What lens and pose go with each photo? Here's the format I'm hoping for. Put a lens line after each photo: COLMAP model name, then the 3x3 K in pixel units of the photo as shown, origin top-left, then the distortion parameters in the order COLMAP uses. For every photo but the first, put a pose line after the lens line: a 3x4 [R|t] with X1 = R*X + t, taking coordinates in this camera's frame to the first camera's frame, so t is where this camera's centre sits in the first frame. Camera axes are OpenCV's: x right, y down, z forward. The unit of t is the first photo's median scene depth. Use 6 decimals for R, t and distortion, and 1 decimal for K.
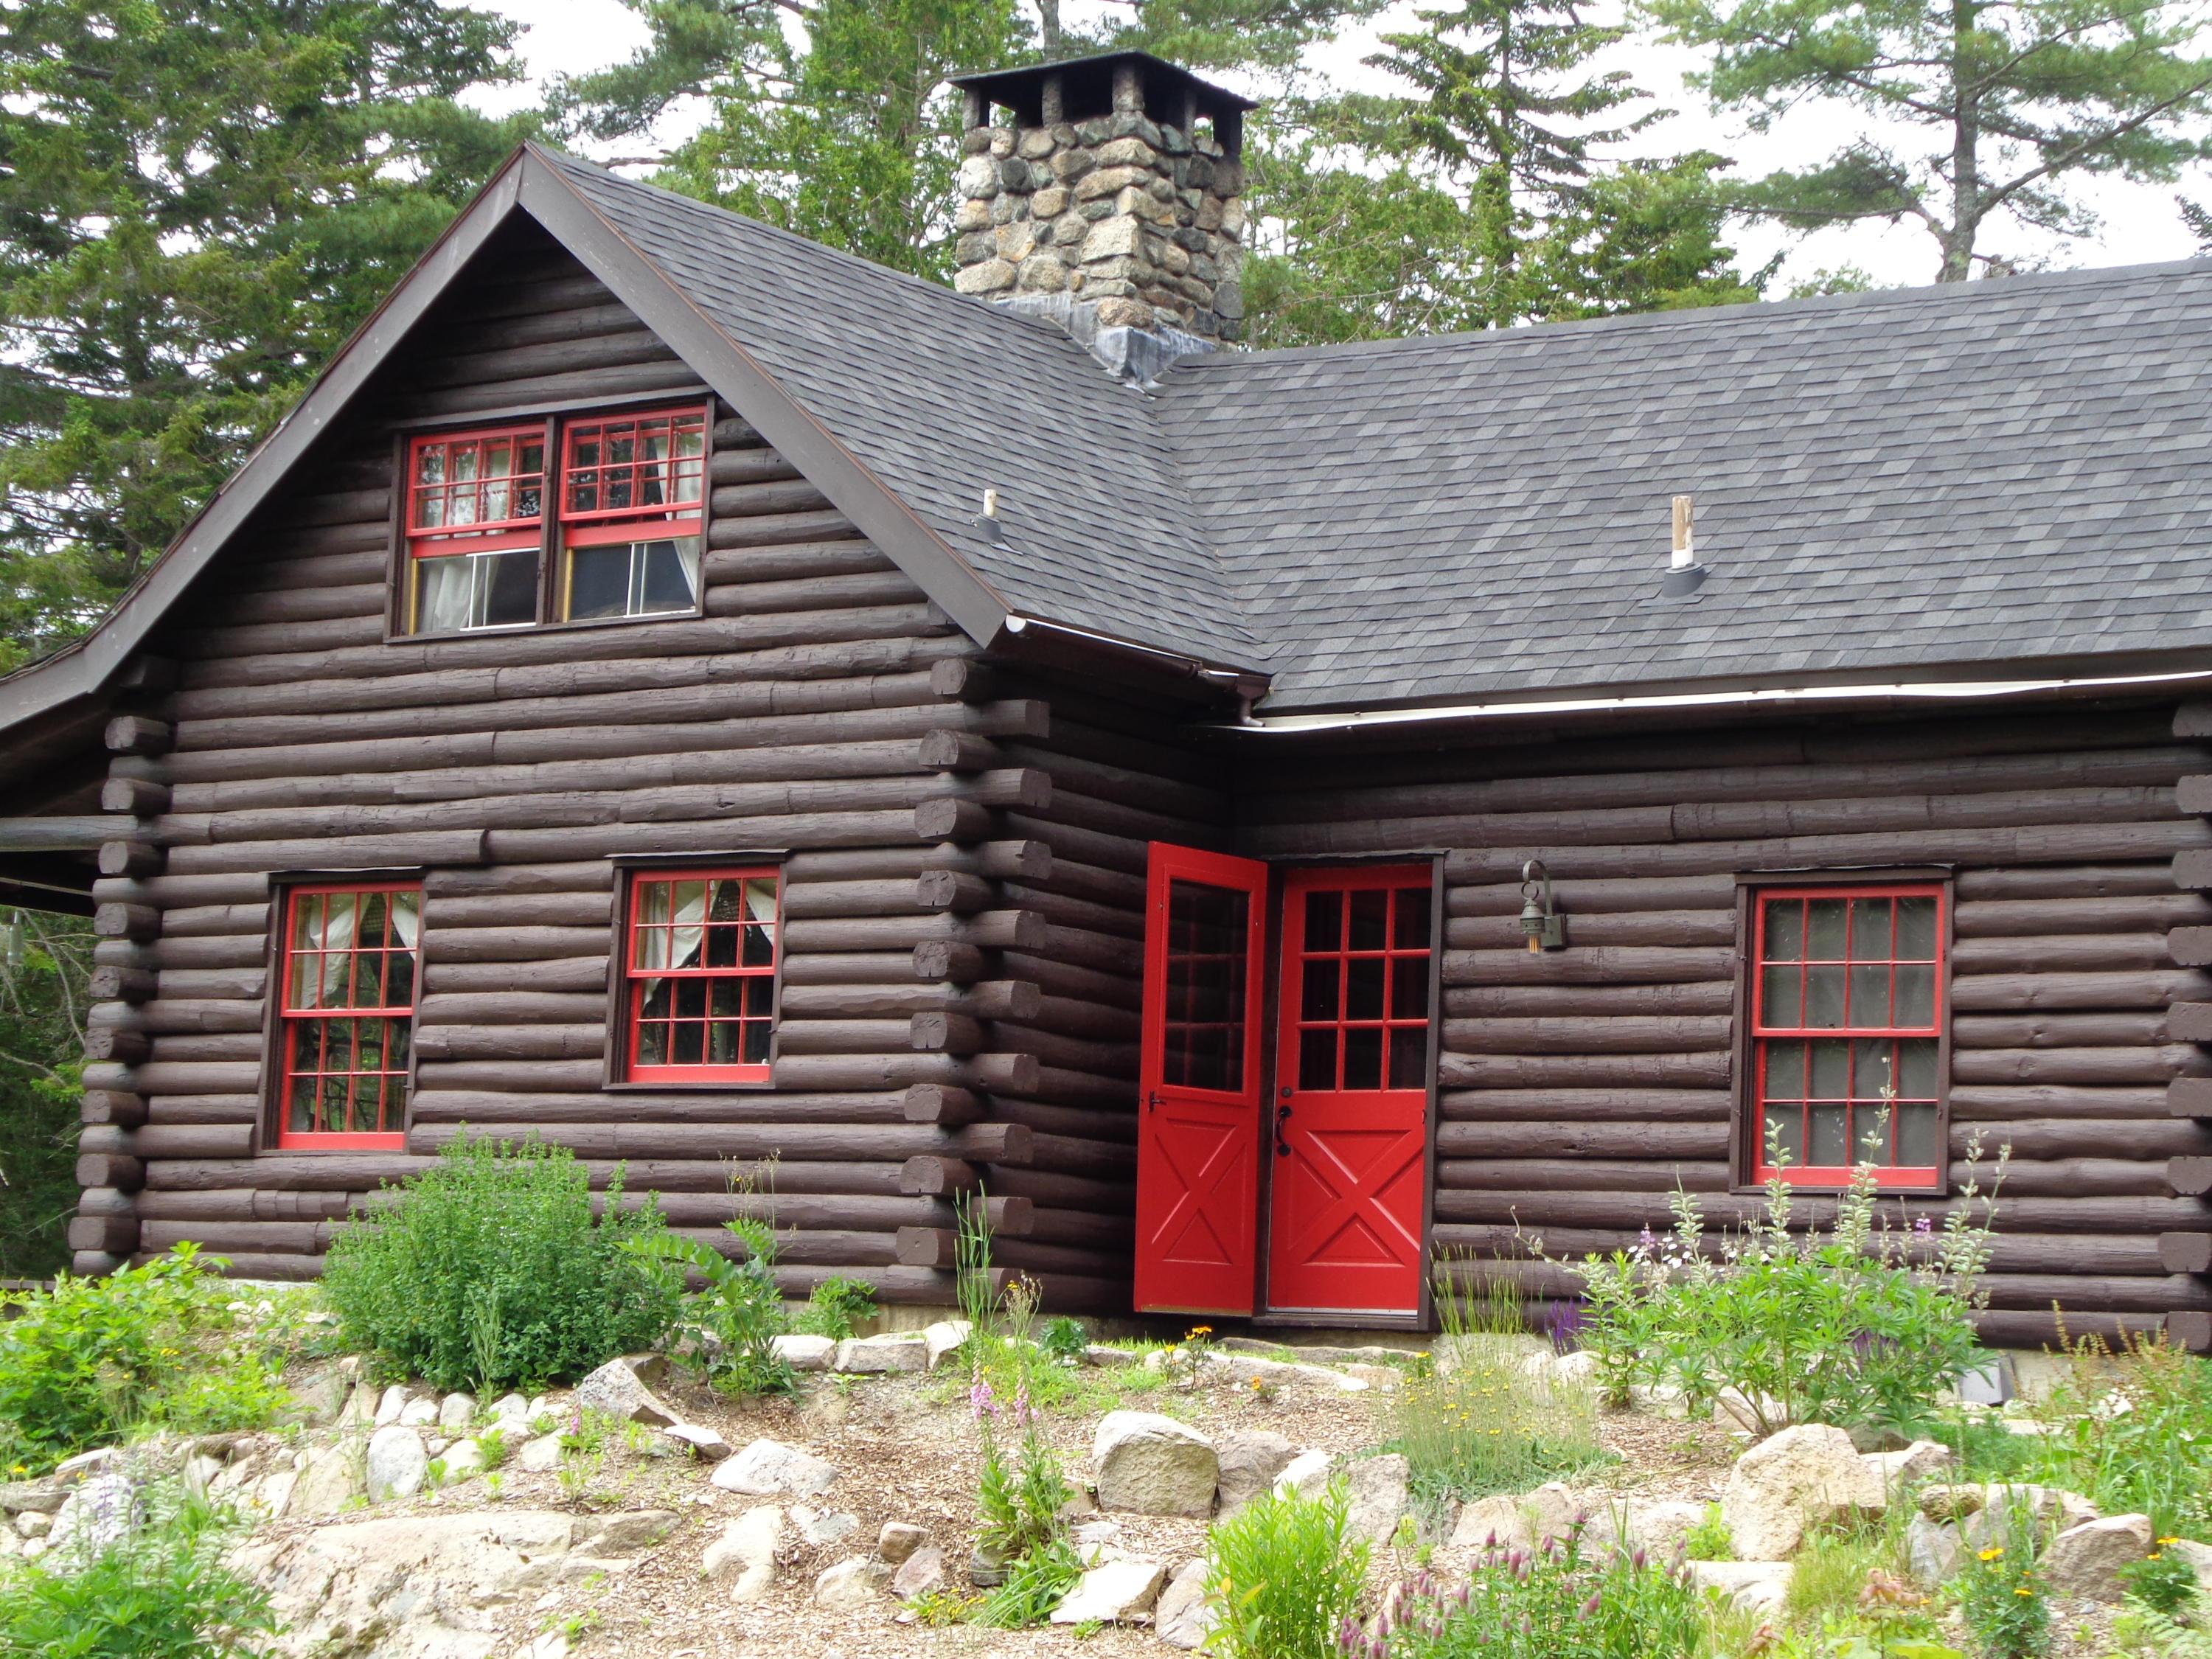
lens RADIAL K [[4690.6, 0, 1106.0], [0, 4690.6, 829.5], [0, 0, 1]] dist [0.050950, 0.405650]
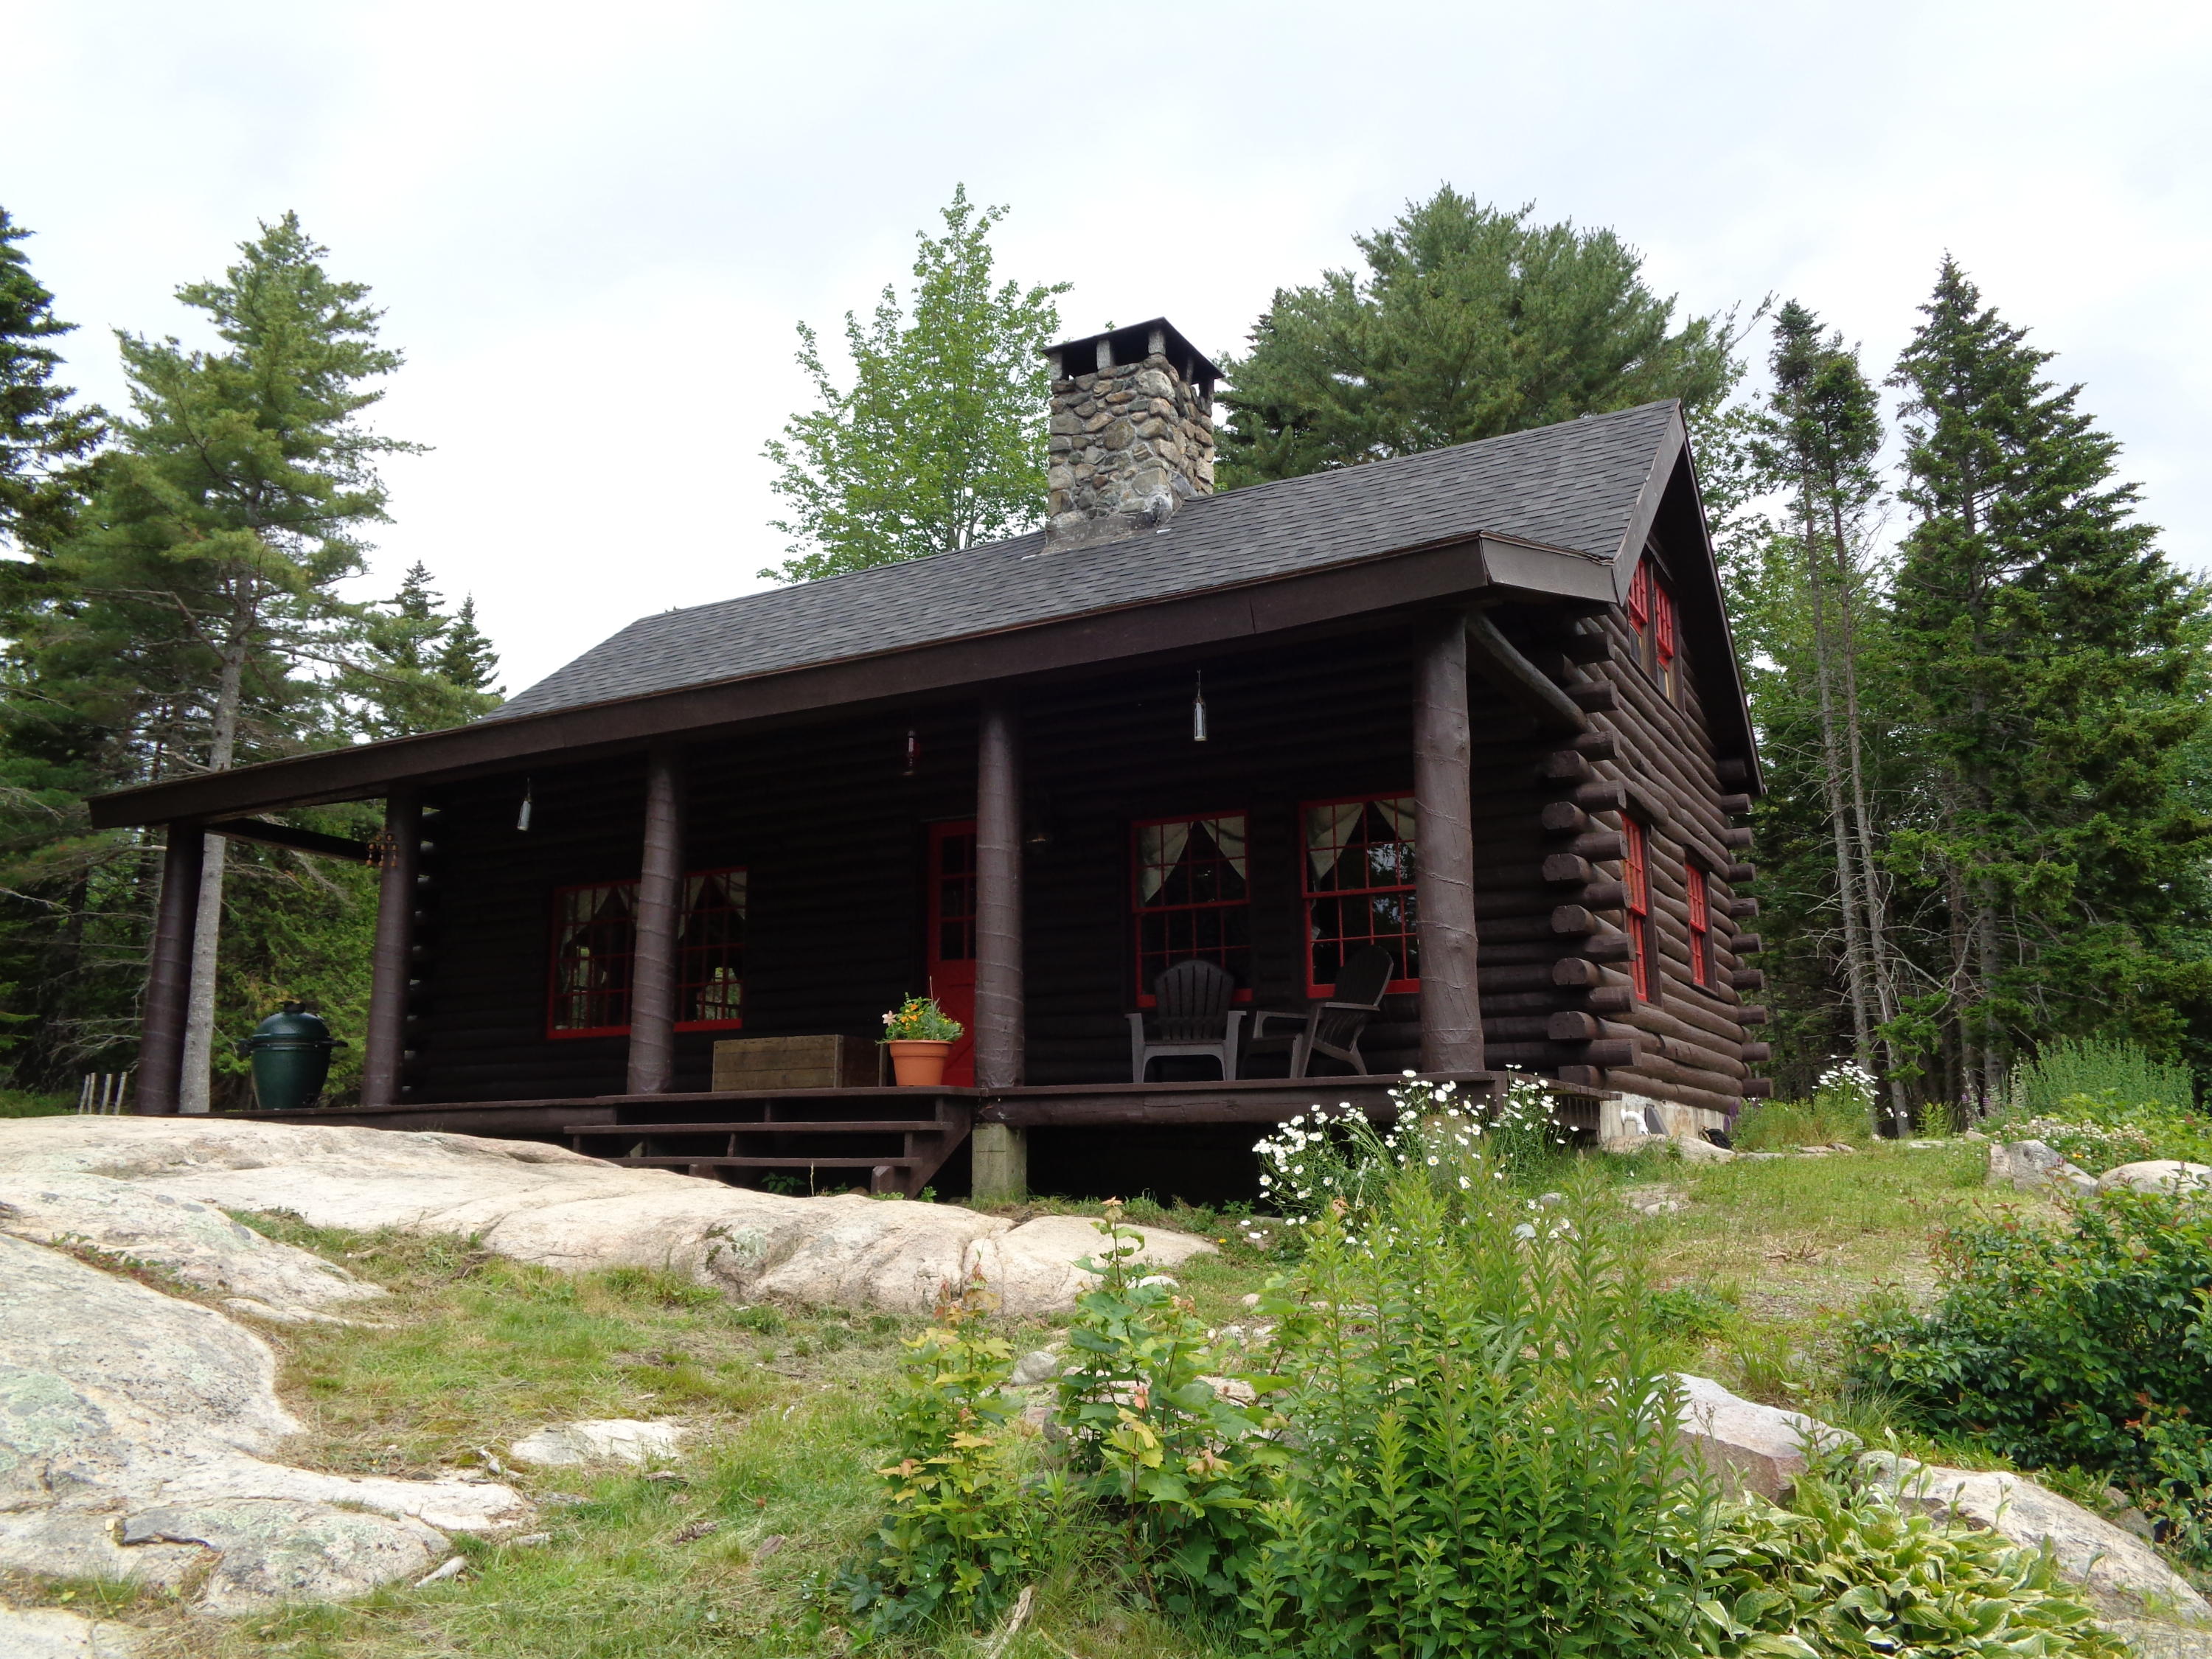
lens RADIAL K [[1682.2, 0, 1116.6], [0, 1682.2, 828.1], [0, 0, 1]] dist [-0.004966, 0.013166]
pose [[-0.093718, 0.159115, 0.982802, -0.673883], [-0.126528, 0.977239, -0.170280, 0.127227], [-0.987526, -0.140310, -0.071452, 1.244105]]
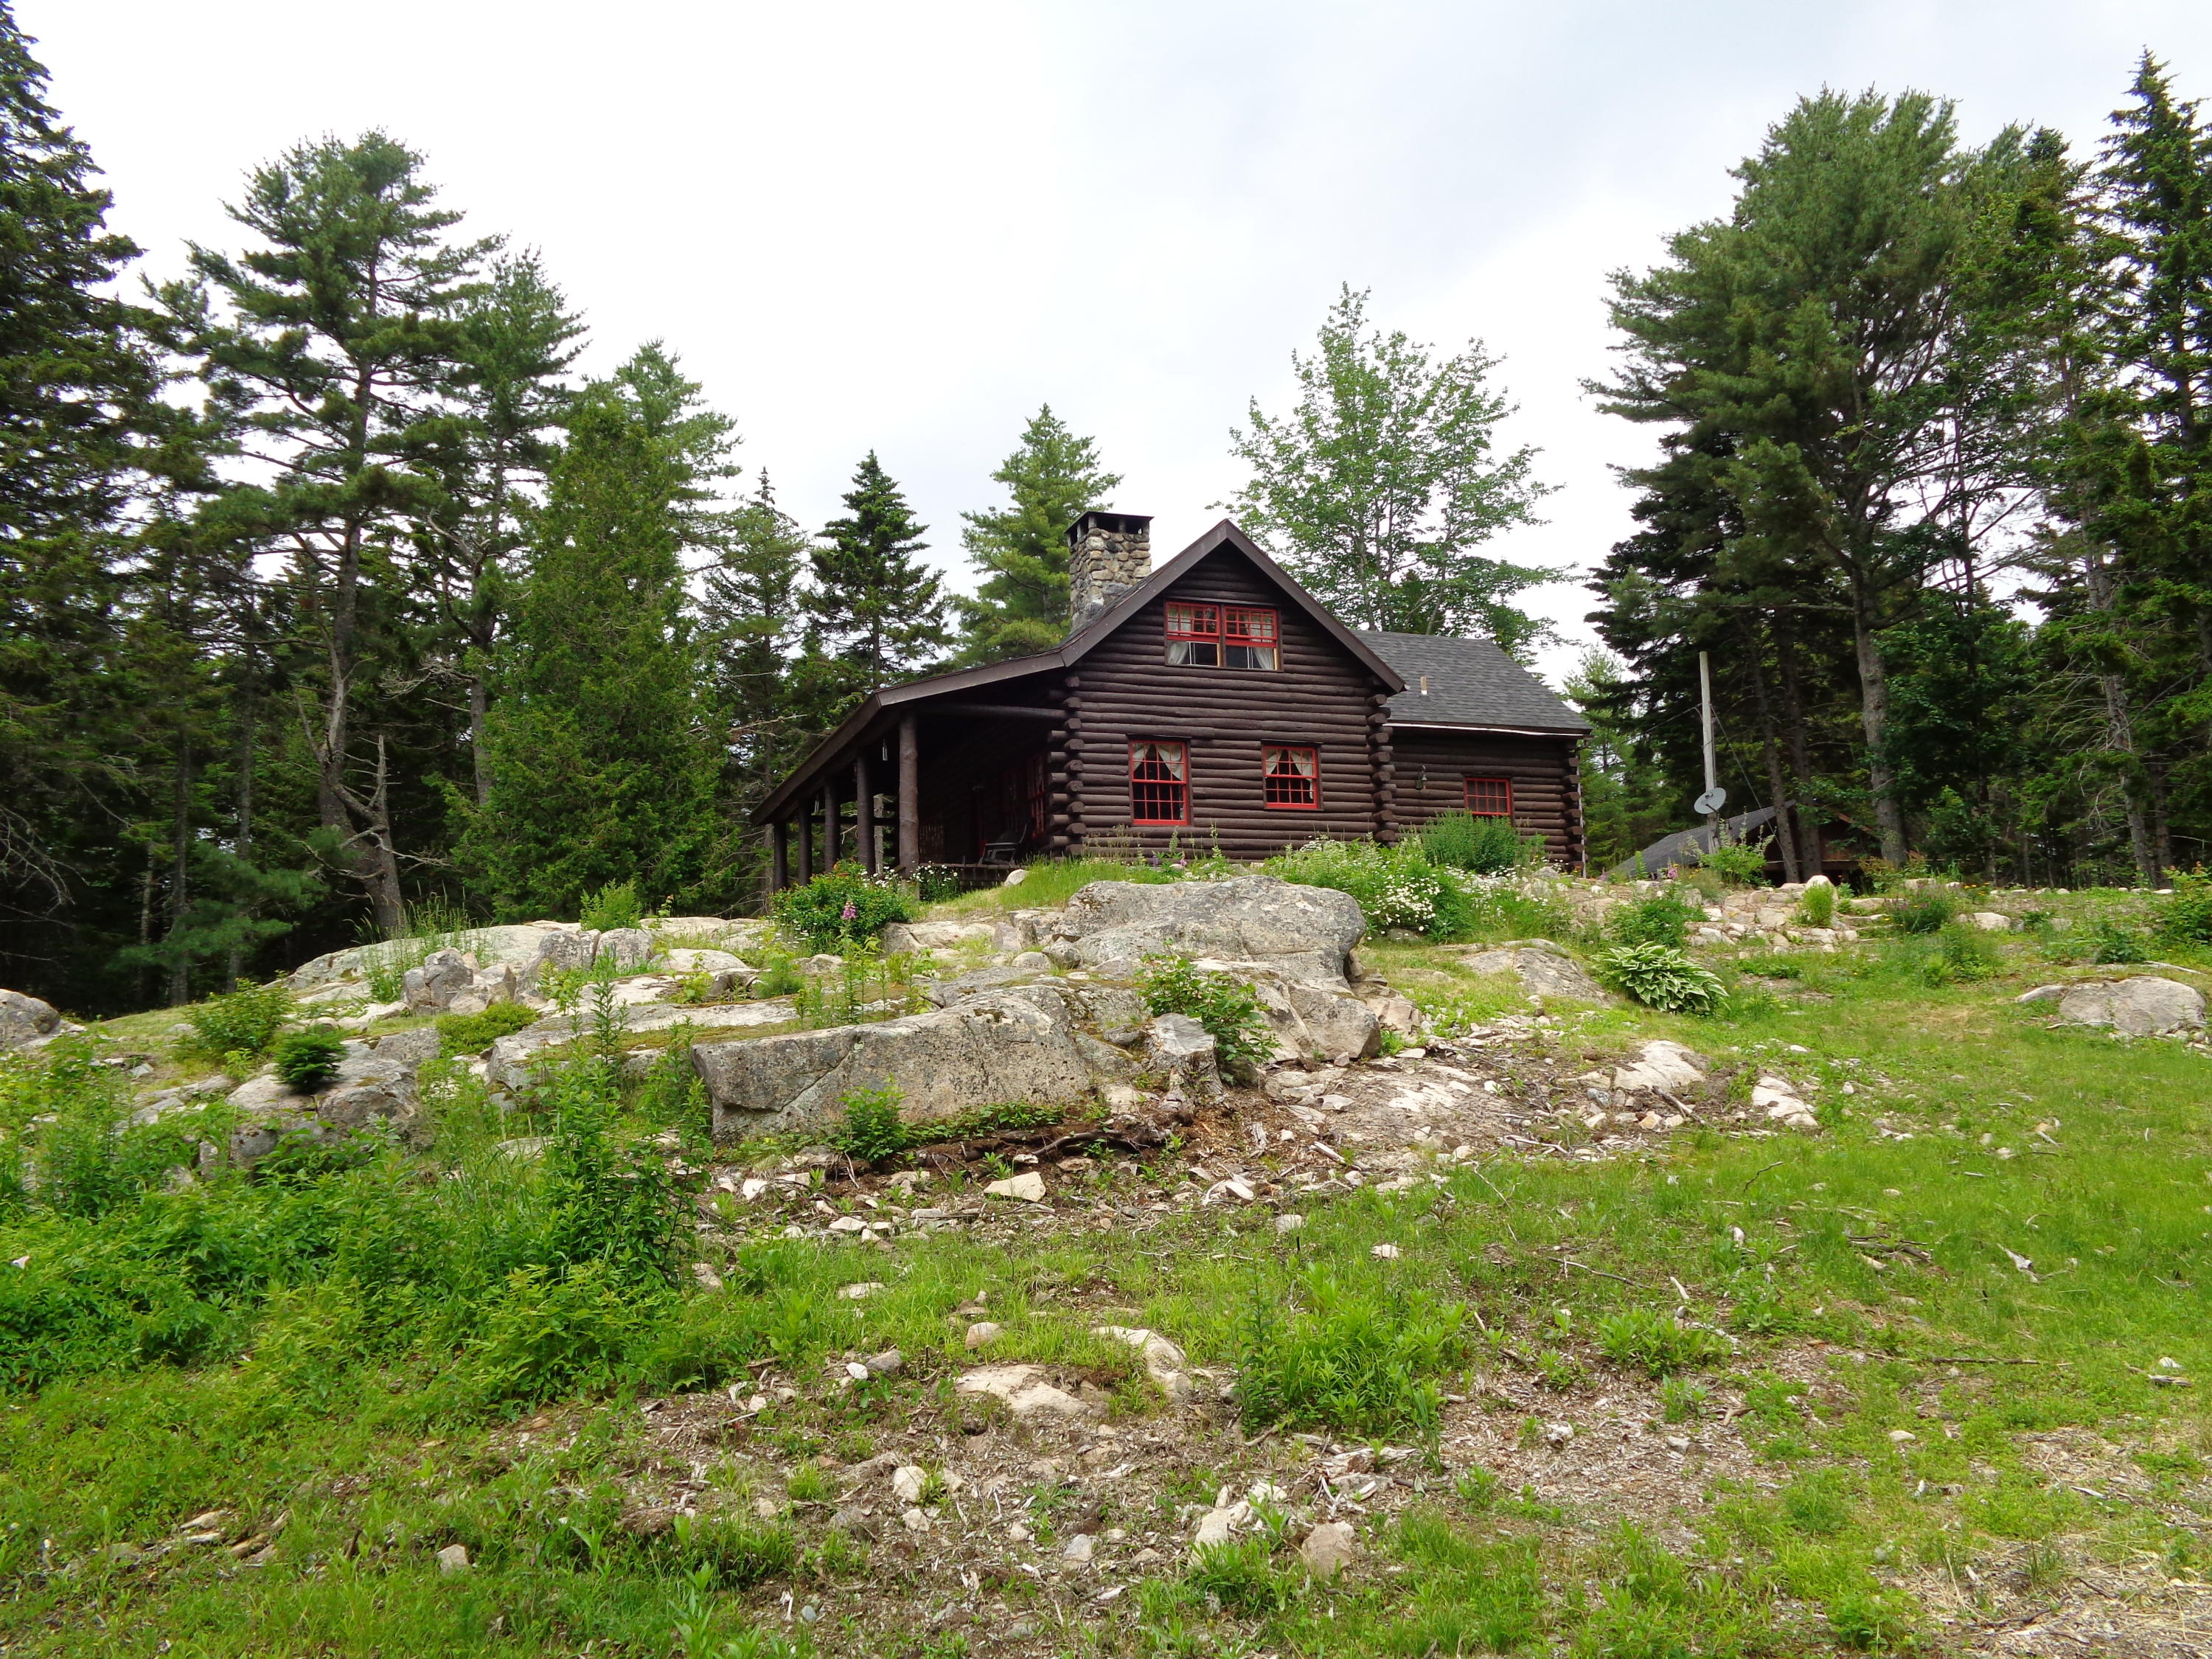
lens RADIAL K [[1659.4, 0, 1108.5], [0, 1659.4, 820.3], [0, 0, 1]] dist [0.005302, -0.000652]
pose [[0.558692, 0.065836, 0.826758, -1.135181], [-0.044886, 0.997784, -0.049122, 0.125484], [-0.828160, -0.009666, 0.560409, 0.430371]]
